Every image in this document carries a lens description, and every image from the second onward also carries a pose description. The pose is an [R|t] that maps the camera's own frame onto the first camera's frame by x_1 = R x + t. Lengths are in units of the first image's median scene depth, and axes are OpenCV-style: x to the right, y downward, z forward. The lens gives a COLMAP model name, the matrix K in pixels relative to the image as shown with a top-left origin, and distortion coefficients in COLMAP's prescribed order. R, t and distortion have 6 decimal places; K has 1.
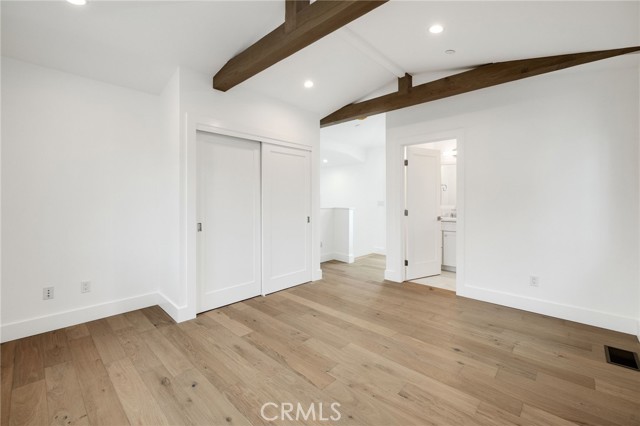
lens RADIAL K [[271.2, 0, 320.0], [0, 271.2, 213.0], [0, 0, 1]] dist [0.000654, -0.000006]
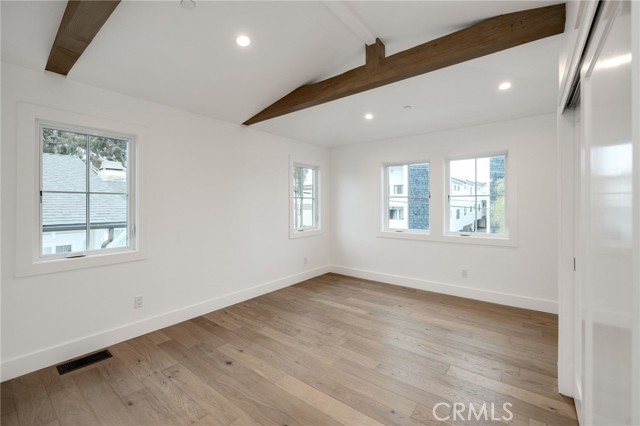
lens RADIAL K [[271.2, 0, 320.0], [0, 271.2, 213.0], [0, 0, 1]] dist [0.000654, -0.000006]
pose [[-0.995525, 0.001568, -0.094490, 0.279189], [-0.005865, 0.996910, 0.078333, -0.158105], [0.094320, 0.078536, -0.992439, 2.171914]]
